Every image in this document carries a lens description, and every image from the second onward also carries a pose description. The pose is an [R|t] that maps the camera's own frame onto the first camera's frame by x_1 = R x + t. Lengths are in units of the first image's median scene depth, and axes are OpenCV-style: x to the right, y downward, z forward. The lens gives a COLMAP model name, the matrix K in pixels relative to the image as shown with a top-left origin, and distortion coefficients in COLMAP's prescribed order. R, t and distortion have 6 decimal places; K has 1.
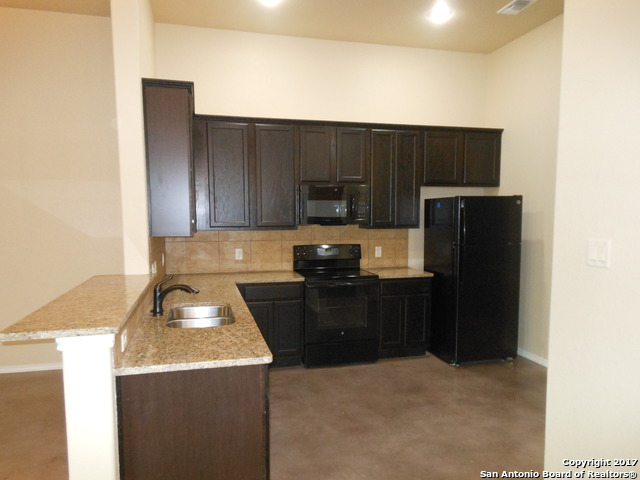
lens RADIAL K [[474.1, 0, 320.0], [0, 474.1, 240.0], [0, 0, 1]] dist [0.000616, 0.005430]
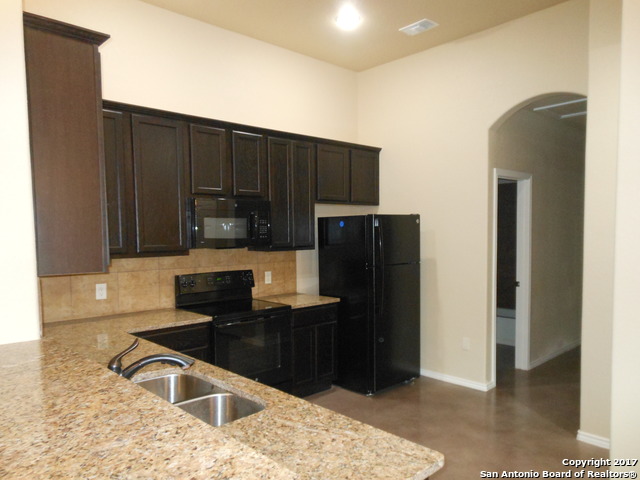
lens RADIAL K [[474.1, 0, 320.0], [0, 474.1, 240.0], [0, 0, 1]] dist [0.000616, 0.005430]
pose [[0.872959, -0.015581, 0.487544, -0.229359], [0.034593, 0.998951, -0.030015, -0.014864], [-0.486565, 0.043067, 0.872582, 0.203499]]
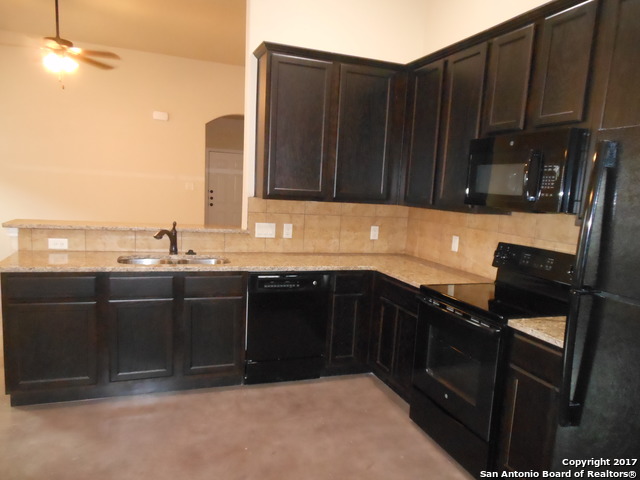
lens RADIAL K [[474.1, 0, 320.0], [0, 474.1, 240.0], [0, 0, 1]] dist [0.000616, 0.005430]
pose [[0.112446, 0.117682, -0.986665, 0.523774], [-0.114608, 0.987871, 0.104764, -0.028515], [0.987026, 0.101300, 0.124570, 0.696736]]
